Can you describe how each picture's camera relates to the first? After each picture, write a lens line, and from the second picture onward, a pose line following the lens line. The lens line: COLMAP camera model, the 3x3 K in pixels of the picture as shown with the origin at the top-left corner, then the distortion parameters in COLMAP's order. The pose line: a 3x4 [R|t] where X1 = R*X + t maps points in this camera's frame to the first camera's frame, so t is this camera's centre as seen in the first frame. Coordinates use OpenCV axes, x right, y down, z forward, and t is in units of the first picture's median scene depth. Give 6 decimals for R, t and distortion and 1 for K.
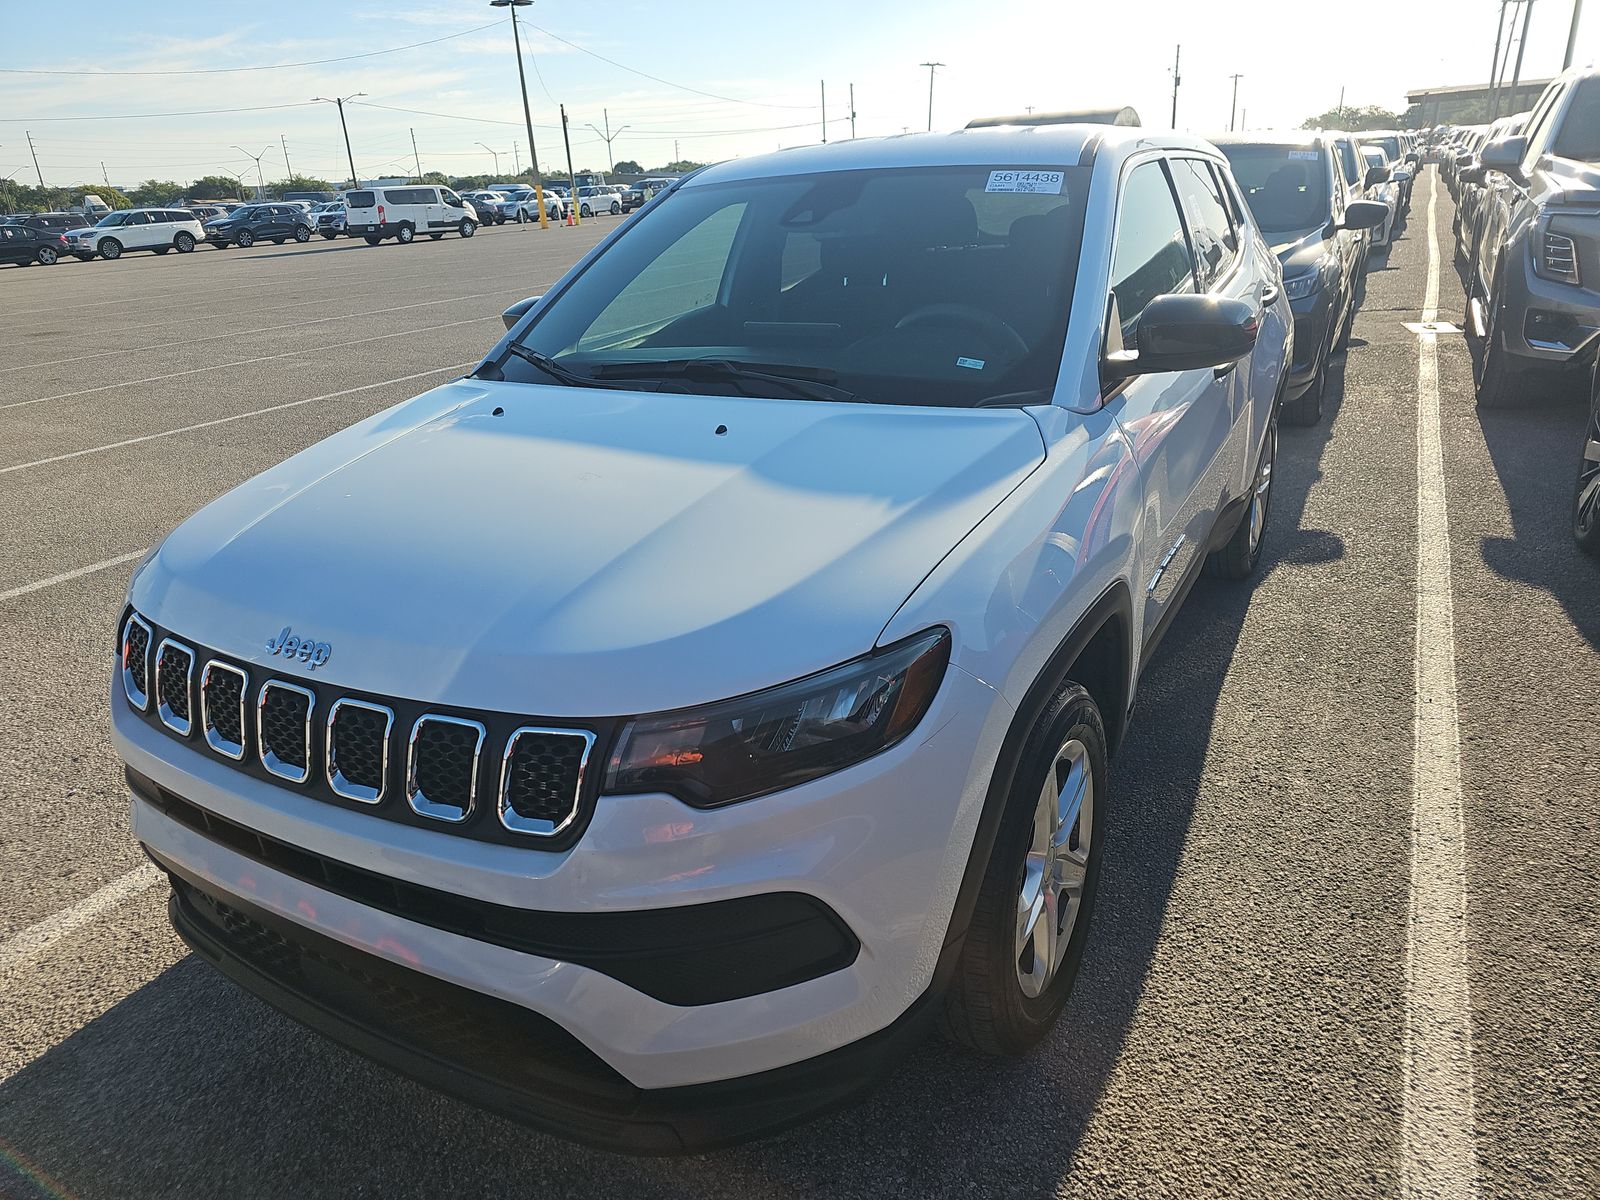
lens RADIAL K [[1227.1, 0, 800.0], [0, 1227.1, 600.0], [0, 0, 1]] dist [0.031315, -0.024206]
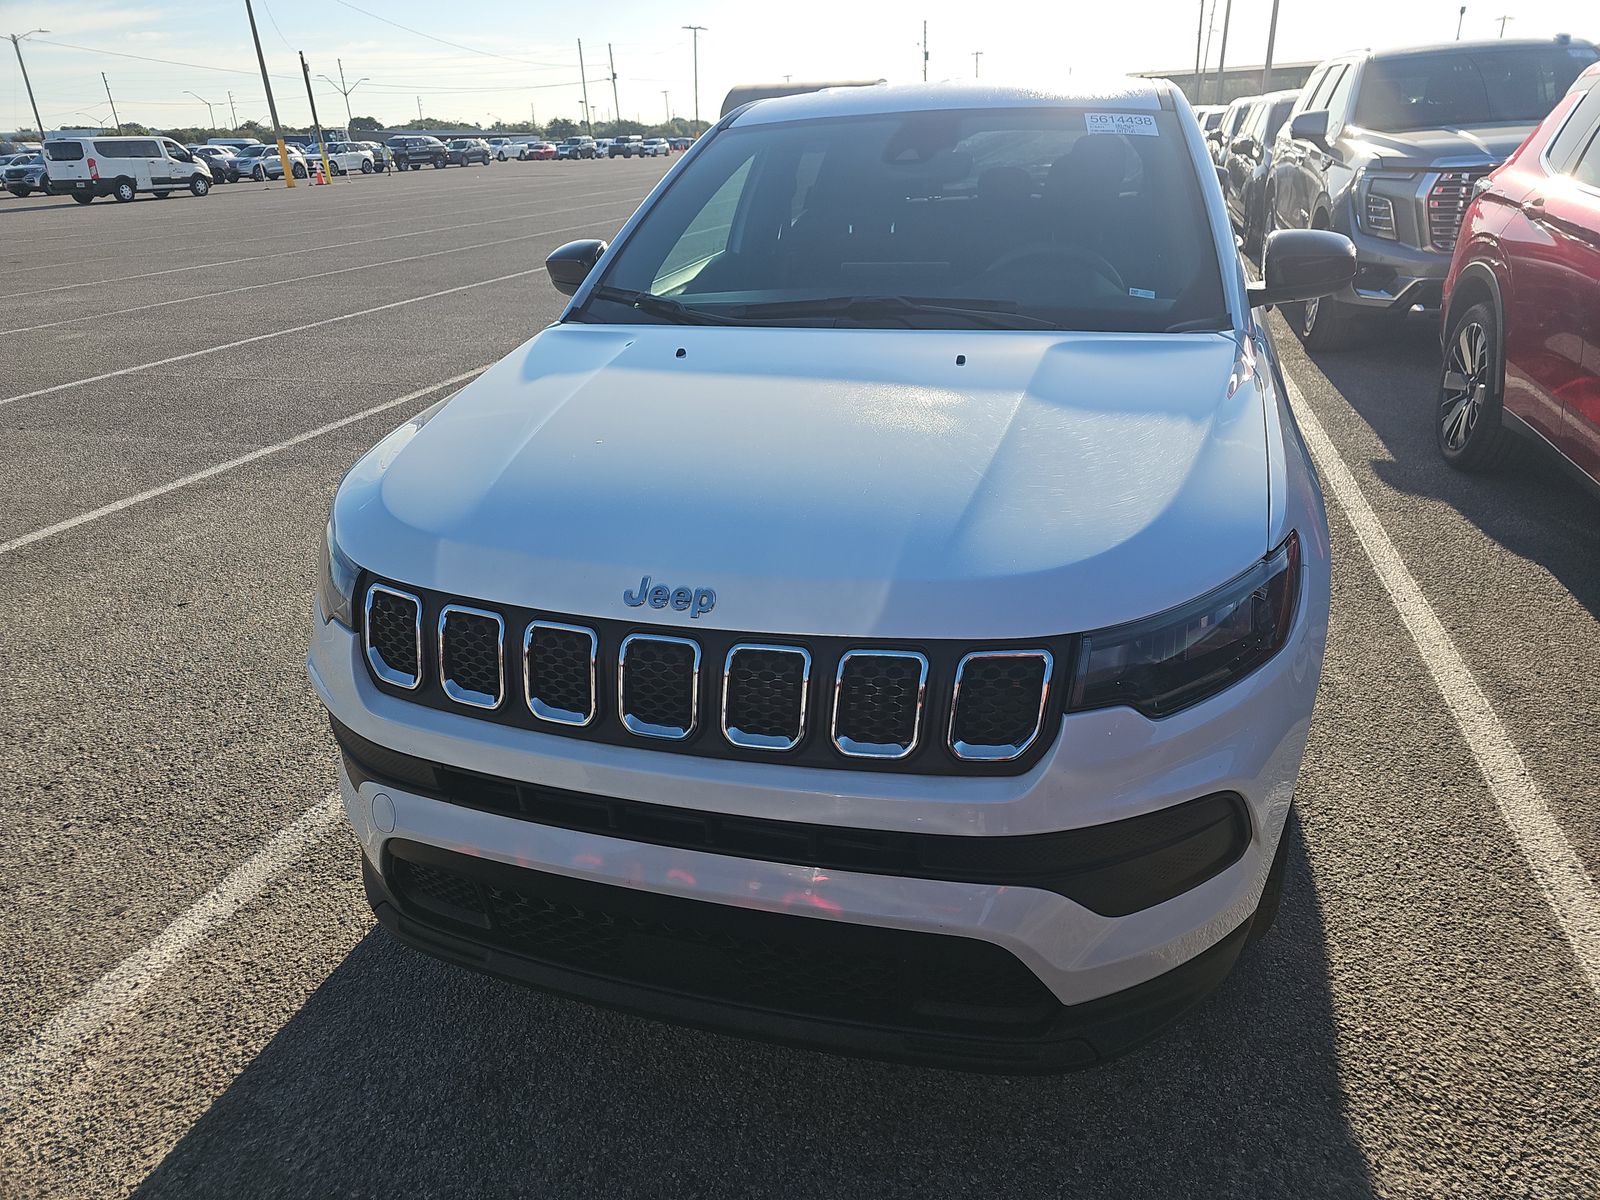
lens RADIAL K [[1227.1, 0, 800.0], [0, 1227.1, 600.0], [0, 0, 1]] dist [0.031315, -0.024206]
pose [[0.963918, -0.072603, 0.256106, -0.244681], [0.067939, 0.997323, 0.027024, 0.010456], [-0.257382, -0.008649, 0.966271, 0.036973]]
